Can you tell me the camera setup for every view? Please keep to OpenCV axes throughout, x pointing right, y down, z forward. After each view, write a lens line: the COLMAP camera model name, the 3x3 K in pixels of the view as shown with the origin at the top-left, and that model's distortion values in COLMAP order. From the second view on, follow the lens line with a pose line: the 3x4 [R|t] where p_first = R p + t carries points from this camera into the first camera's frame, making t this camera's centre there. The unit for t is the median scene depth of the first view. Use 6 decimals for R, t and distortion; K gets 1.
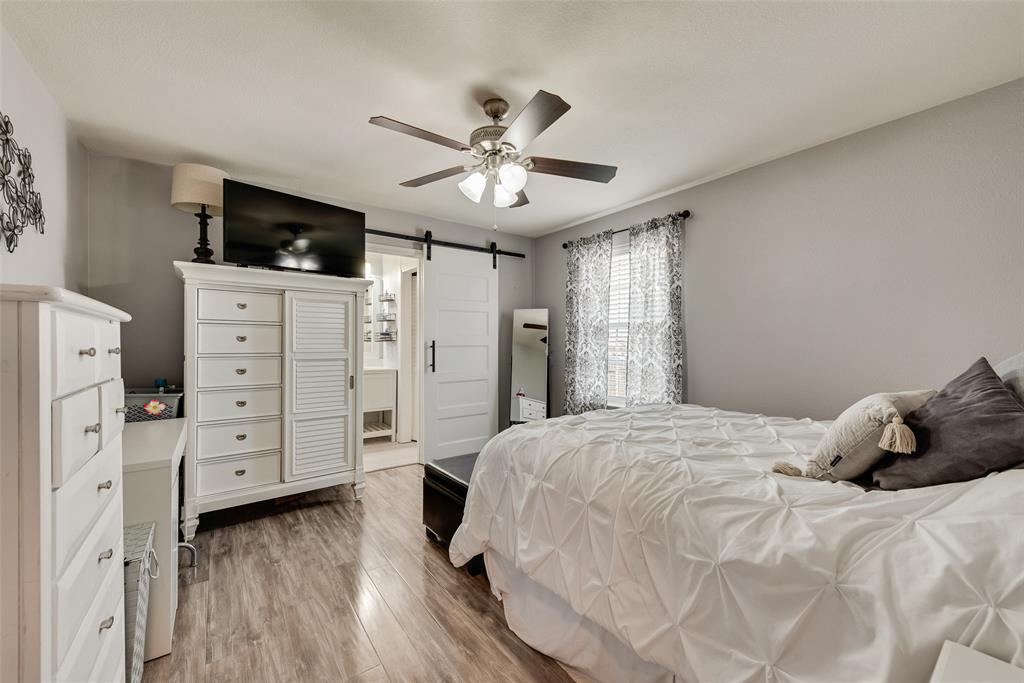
lens RADIAL K [[399.2, 0, 512.0], [0, 399.2, 341.5], [0, 0, 1]] dist [0.000060, -0.000423]
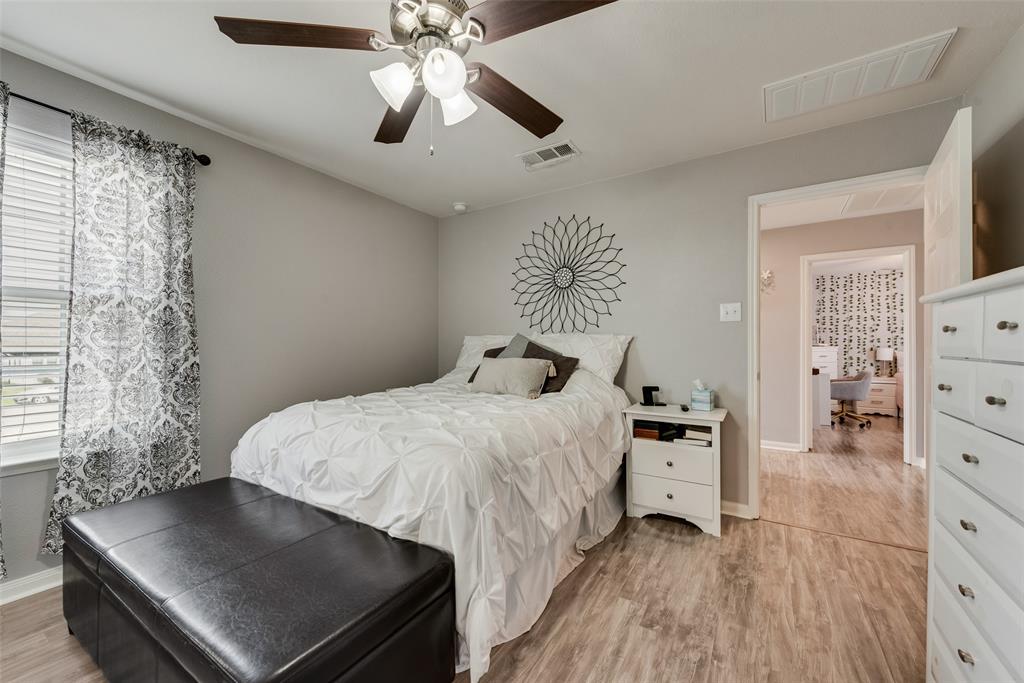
lens RADIAL K [[399.2, 0, 512.0], [0, 399.2, 341.5], [0, 0, 1]] dist [0.000060, -0.000423]
pose [[-0.361520, 0.003820, 0.932357, -0.802302], [-0.003837, 0.999977, -0.005585, 0.037259], [-0.932357, -0.005597, -0.361497, 1.268515]]
